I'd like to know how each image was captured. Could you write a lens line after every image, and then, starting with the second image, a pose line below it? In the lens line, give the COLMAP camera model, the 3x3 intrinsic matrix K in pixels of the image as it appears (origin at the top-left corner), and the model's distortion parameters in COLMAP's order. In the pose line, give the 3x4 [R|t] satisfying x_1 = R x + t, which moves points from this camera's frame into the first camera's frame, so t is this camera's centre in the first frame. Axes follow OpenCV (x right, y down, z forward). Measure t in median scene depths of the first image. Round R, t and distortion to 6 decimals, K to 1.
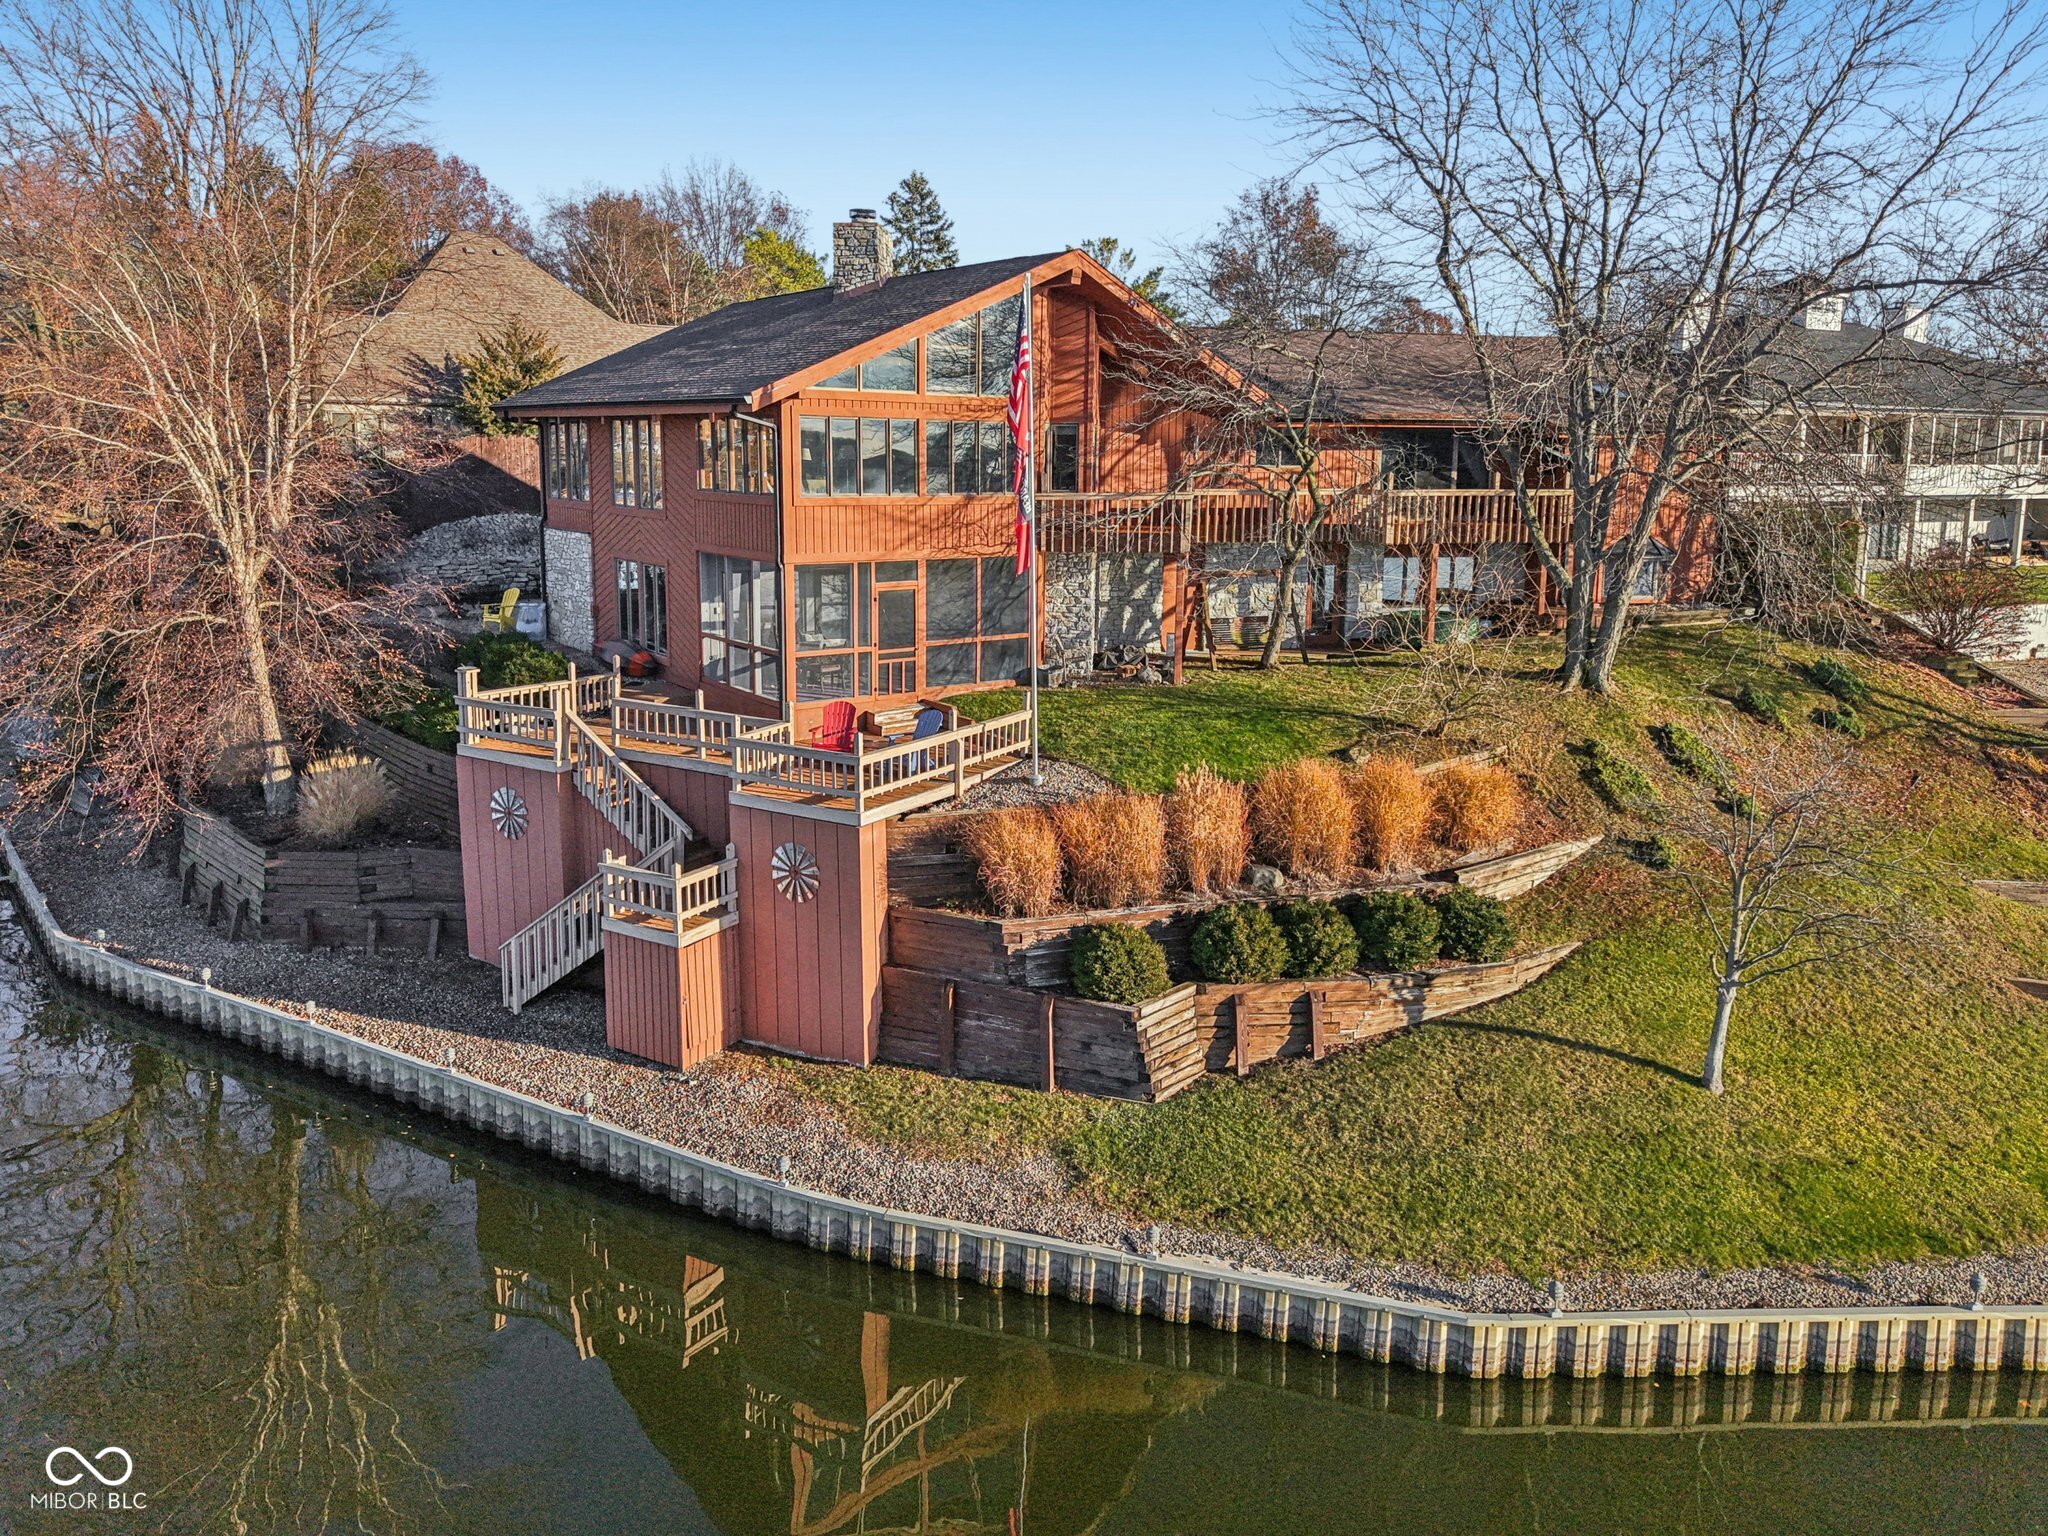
lens RADIAL K [[1442.8, 0, 1010.3], [0, 1442.8, 673.4], [0, 0, 1]] dist [0.125551, -0.186583]
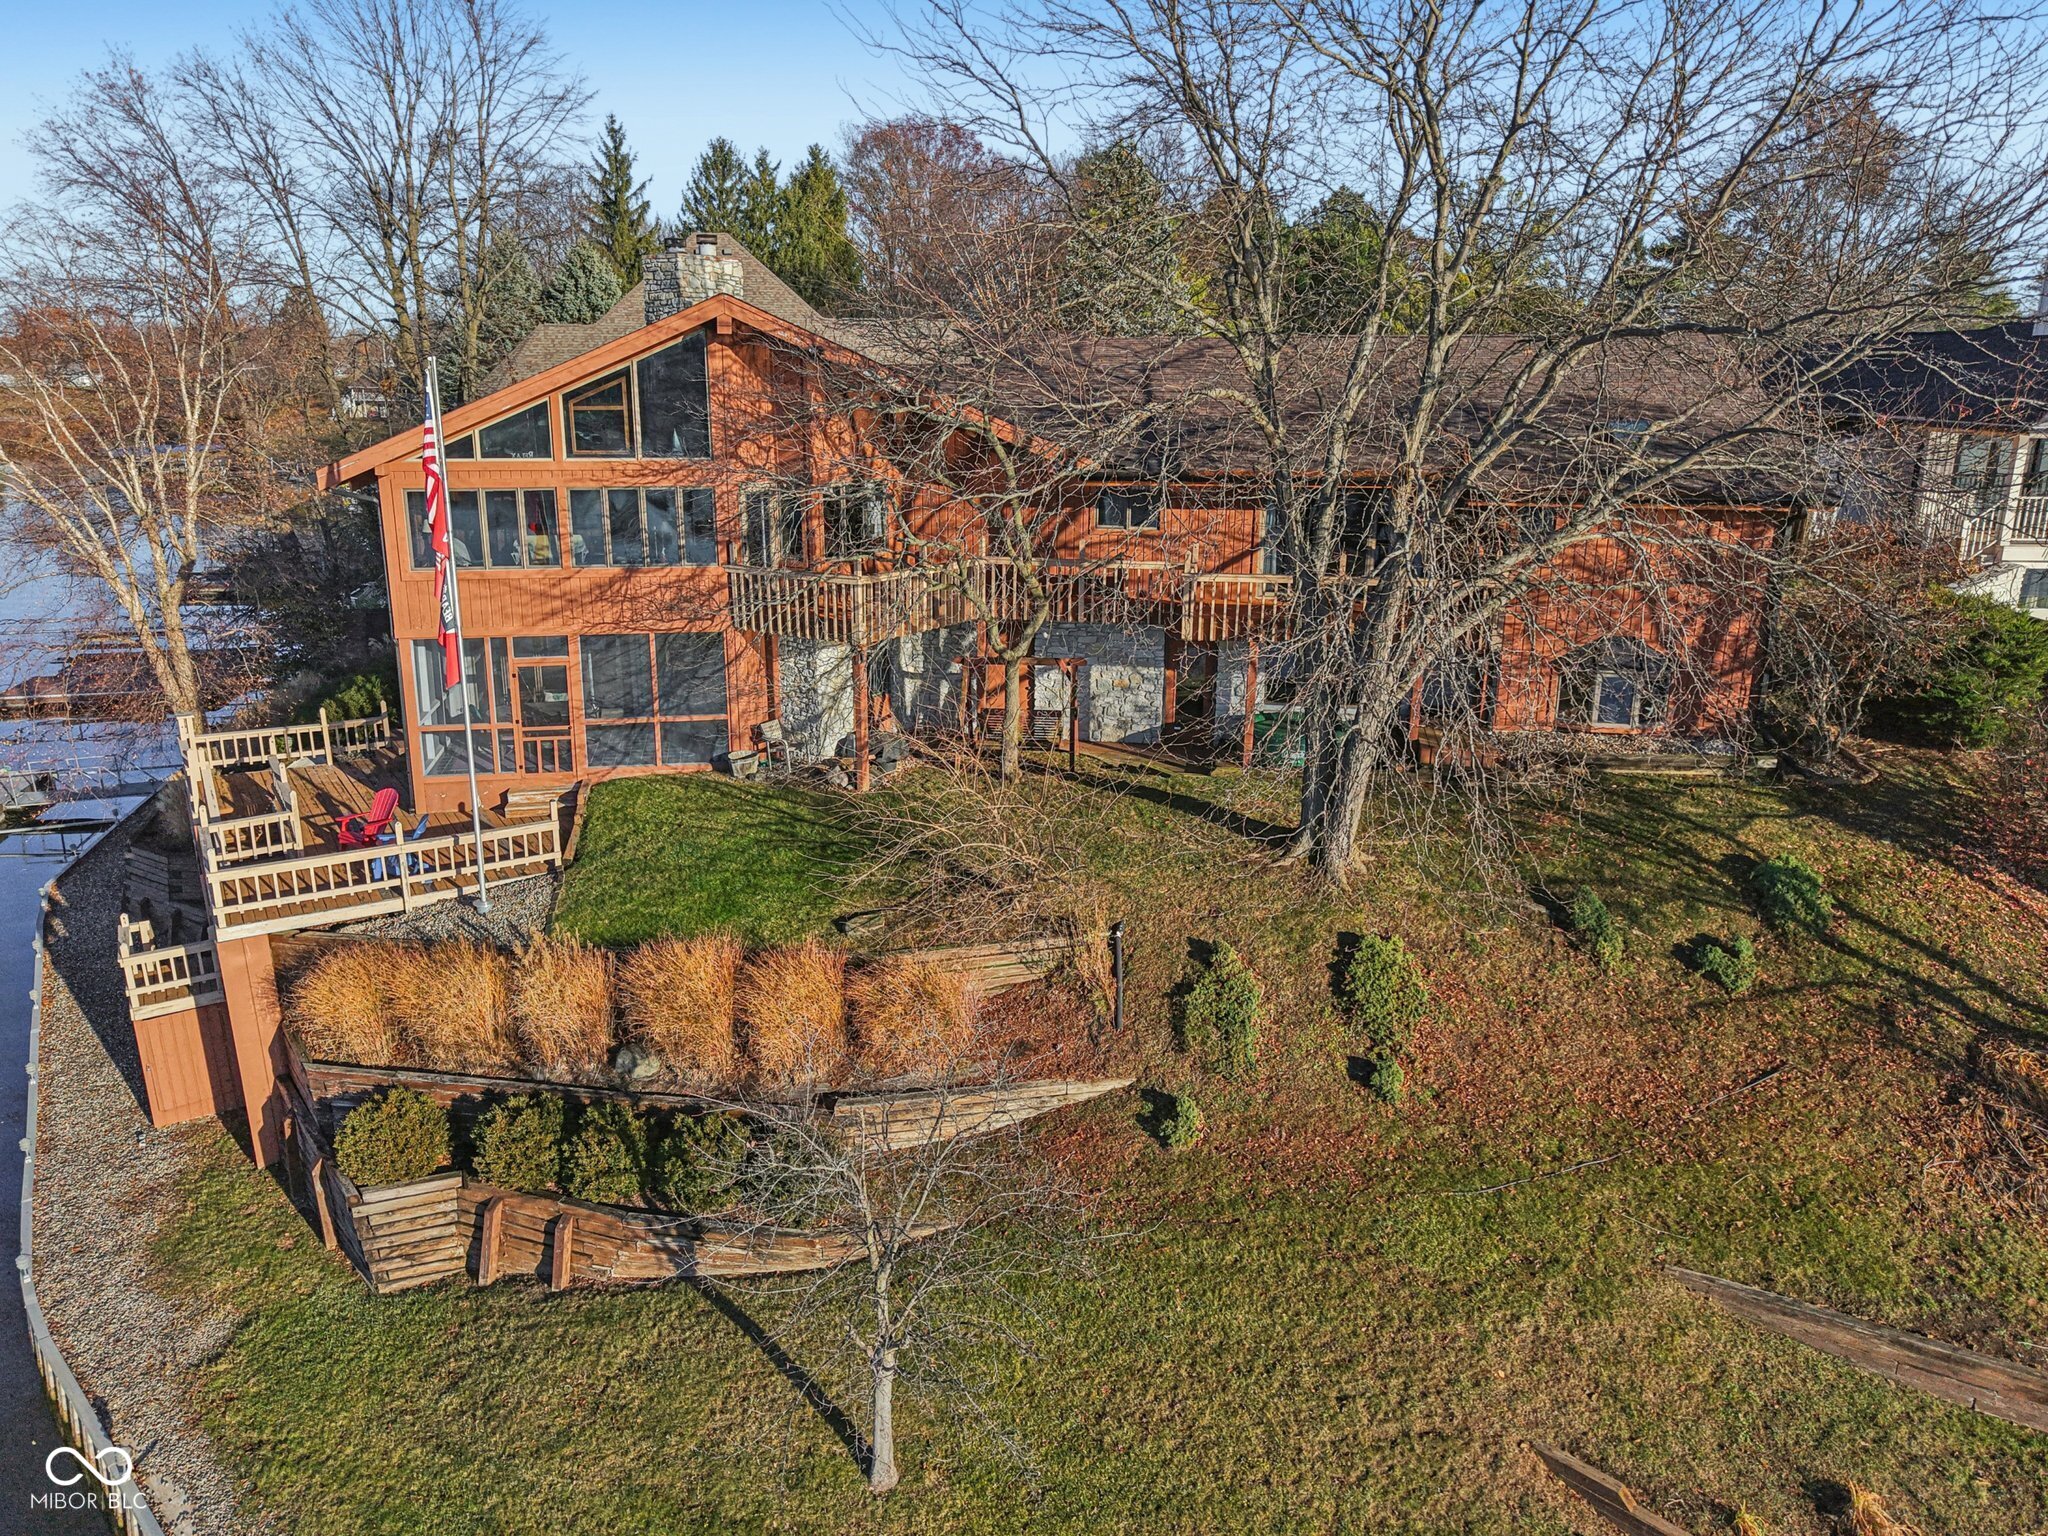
lens RADIAL K [[1413.1, 0, 1007.4], [0, 1413.1, 740.0], [0, 0, 1]] dist [0.007177, -0.003775]
pose [[0.894464, 0.110506, -0.433270, 0.669896], [-0.065591, 0.990925, 0.117327, -0.153895], [0.442304, -0.076526, 0.893594, 0.331264]]
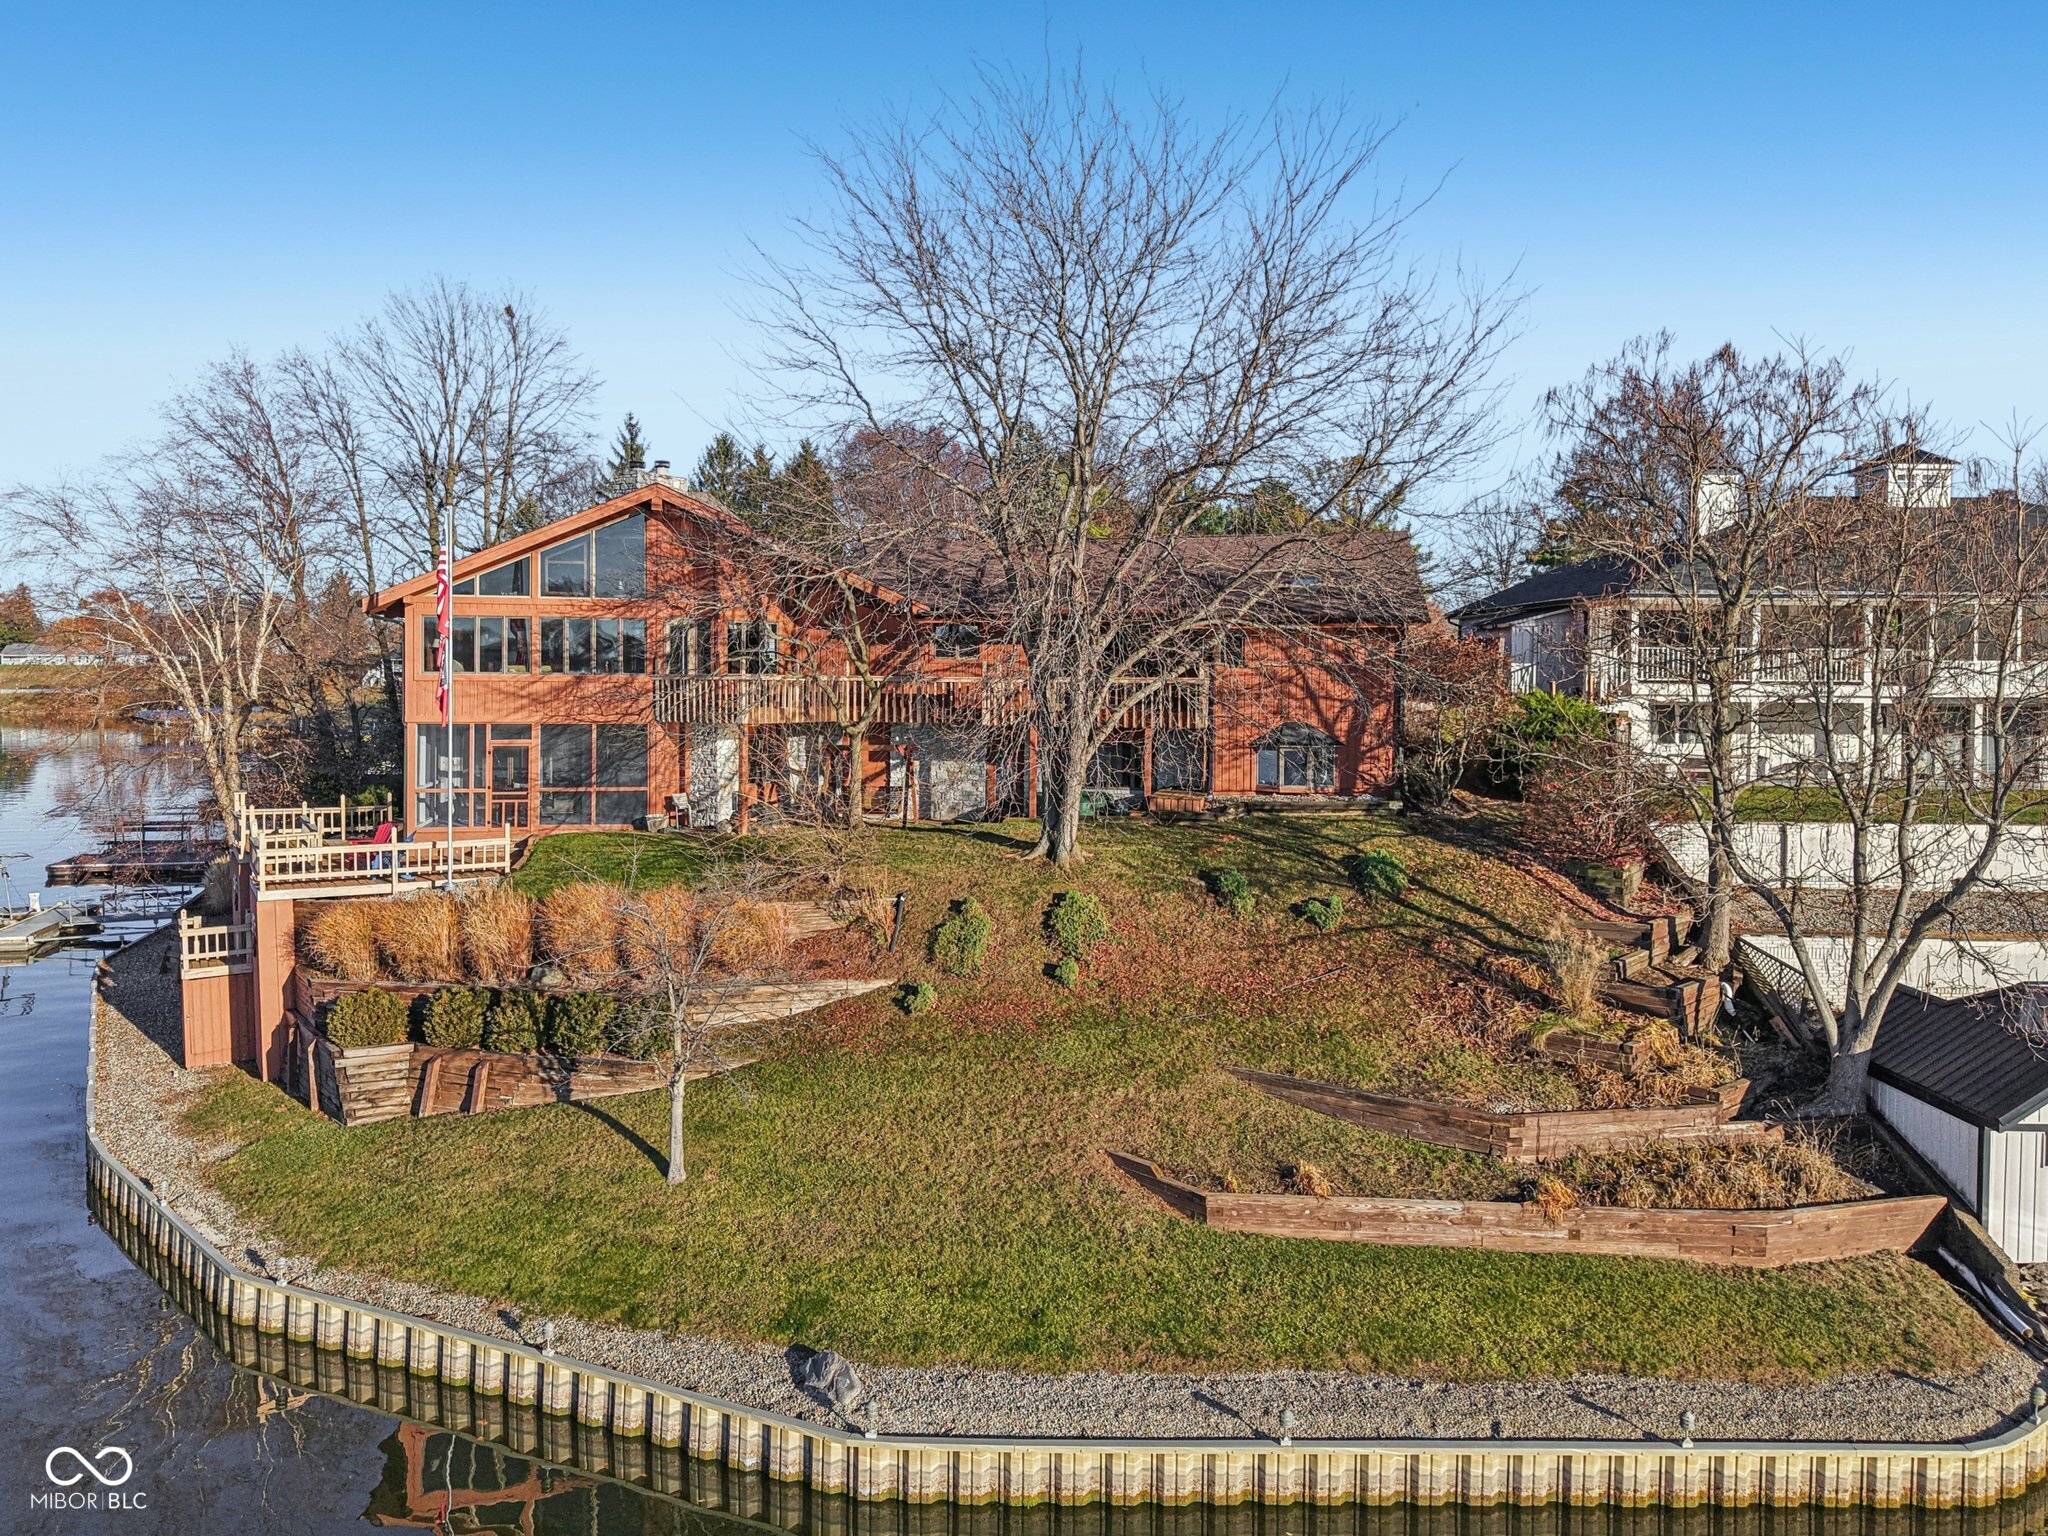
lens RADIAL K [[1428.3, 0, 1026.2], [0, 1428.3, 699.1], [0, 0, 1]] dist [0.003578, -0.001900]
pose [[0.895148, 0.009014, -0.445678, 0.998984], [-0.068142, 0.990812, -0.116825, 0.020499], [0.440530, 0.134945, 0.887537, 0.071100]]
